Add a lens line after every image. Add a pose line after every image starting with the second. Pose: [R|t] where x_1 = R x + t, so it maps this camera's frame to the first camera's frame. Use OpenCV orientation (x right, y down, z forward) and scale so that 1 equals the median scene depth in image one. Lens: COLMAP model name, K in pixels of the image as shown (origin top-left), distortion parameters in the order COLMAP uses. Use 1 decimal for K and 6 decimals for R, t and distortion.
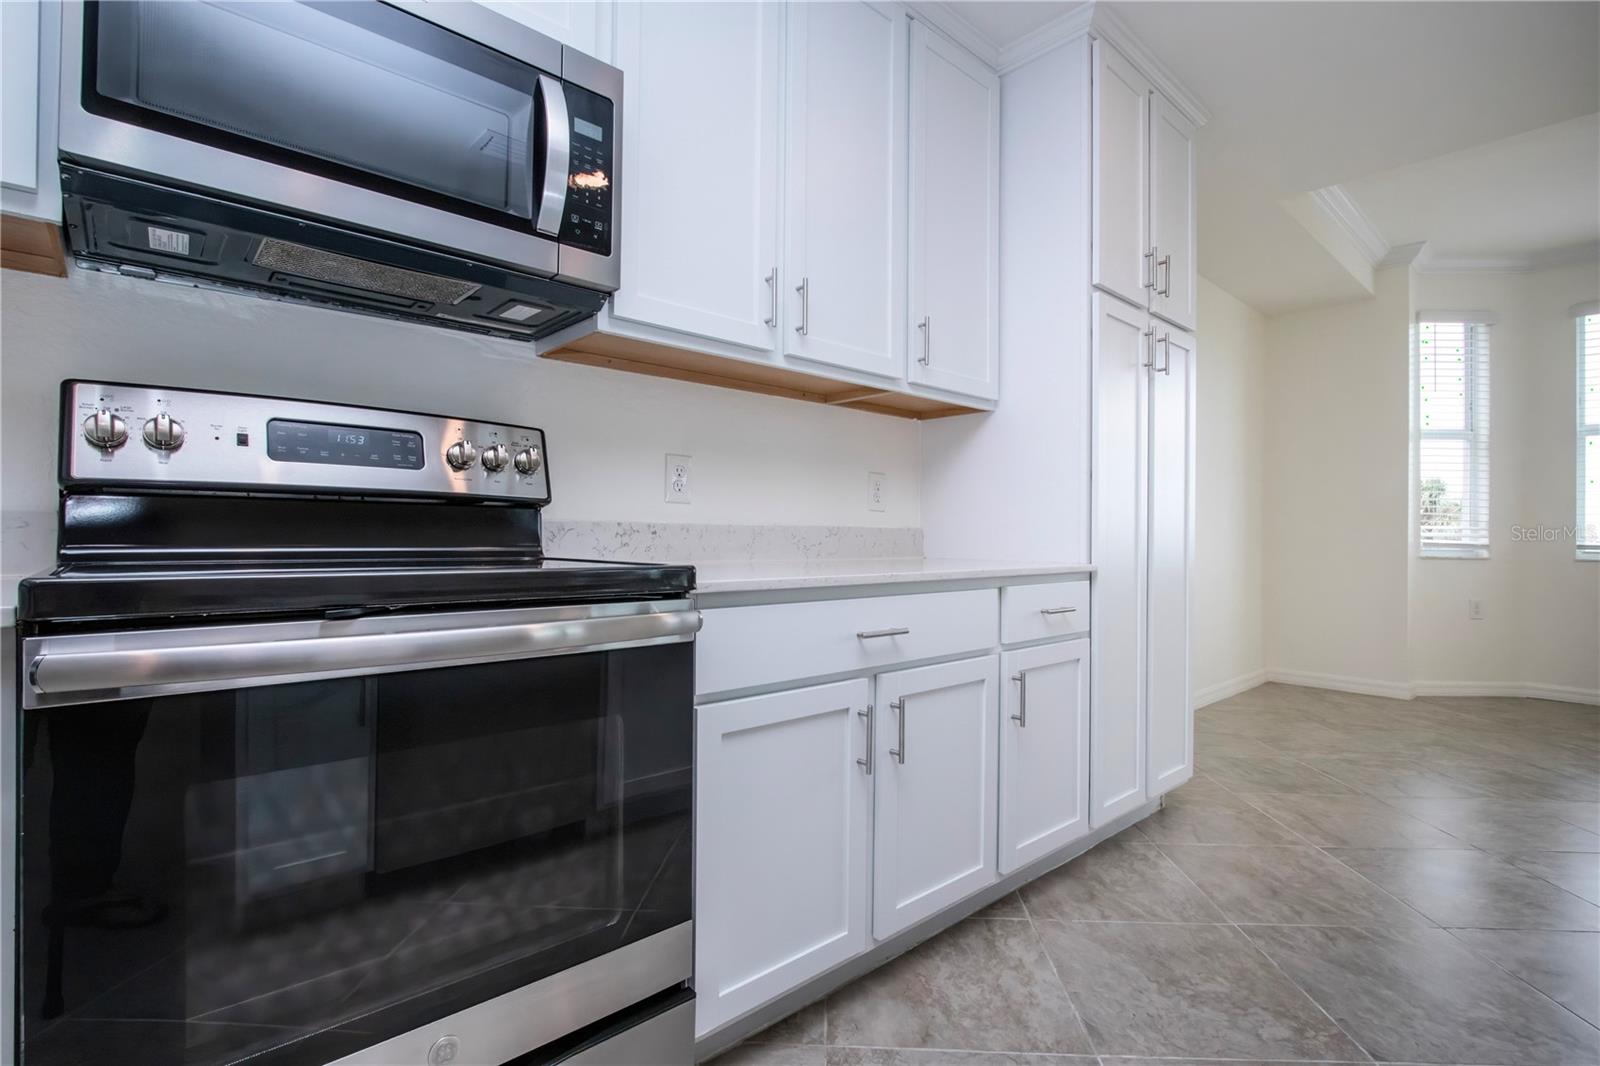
lens RADIAL K [[752.8, 0, 804.4], [0, 752.8, 531.7], [0, 0, 1]] dist [-0.008803, -0.000512]
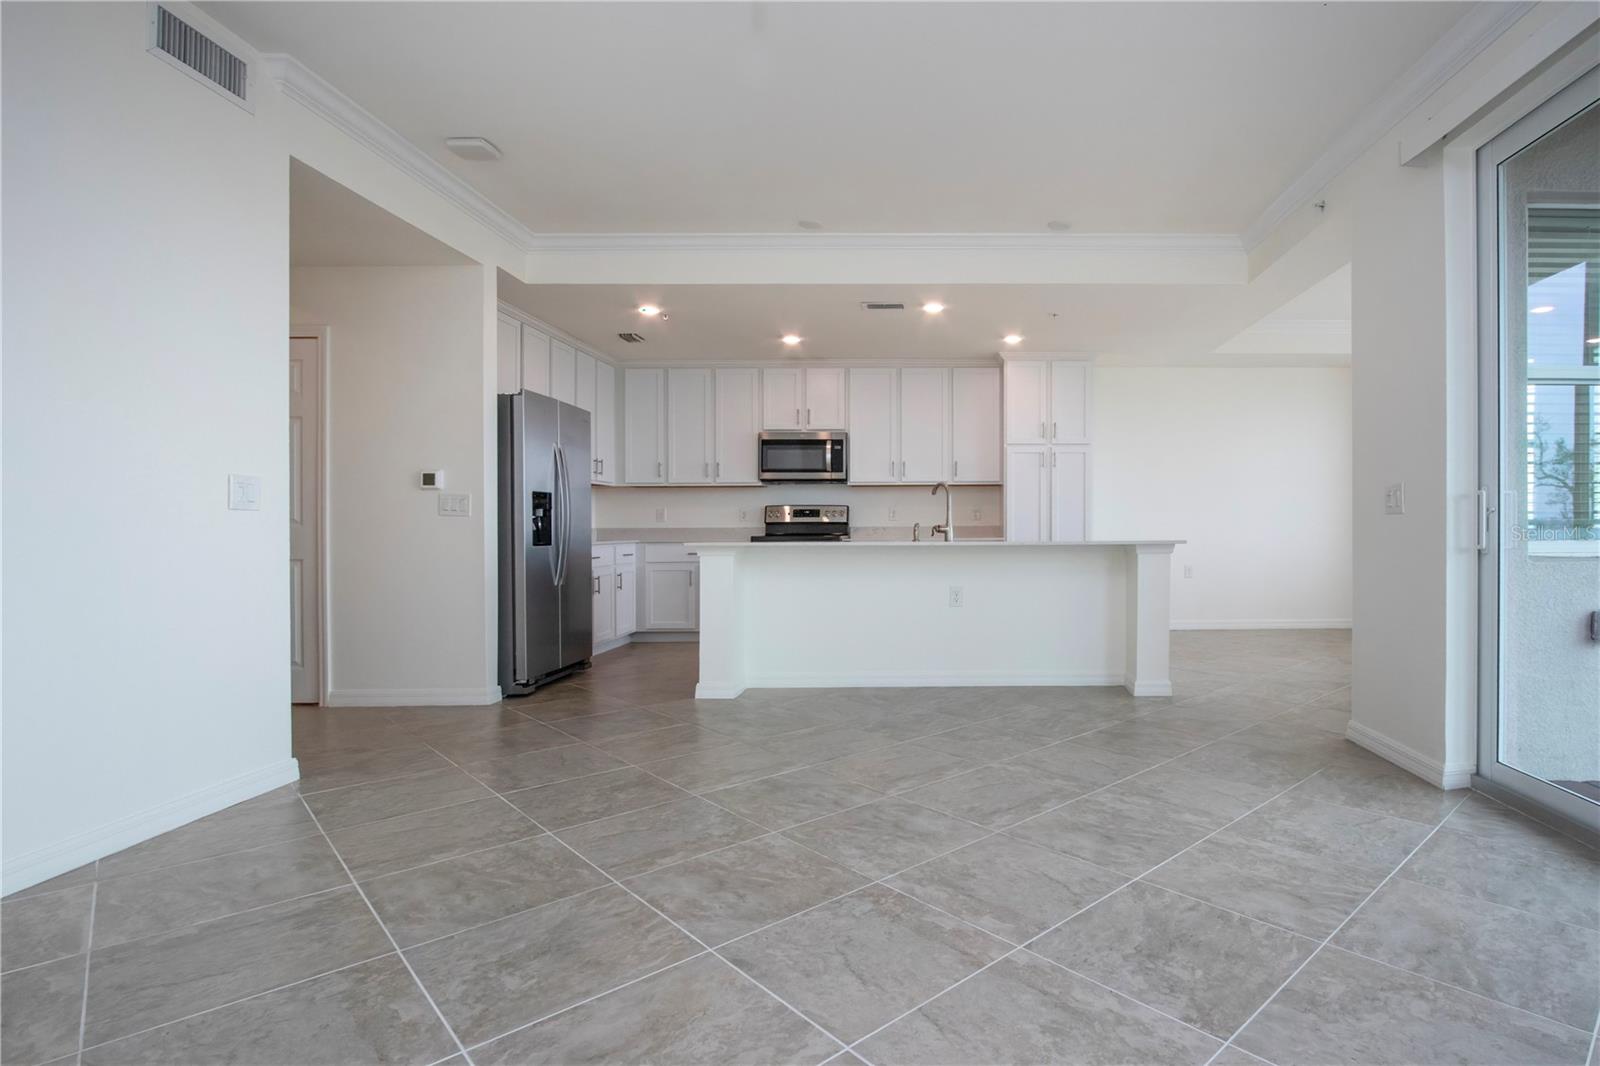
lens RADIAL K [[794.2, 0, 951.2], [0, 794.2, 533.7], [0, 0, 1]] dist [-0.012615, 0.000274]
pose [[0.749430, -0.006145, -0.662055, 3.189041], [0.014310, 0.999874, 0.006919, 0.000135], [0.661929, -0.014659, 0.749423, -2.068437]]
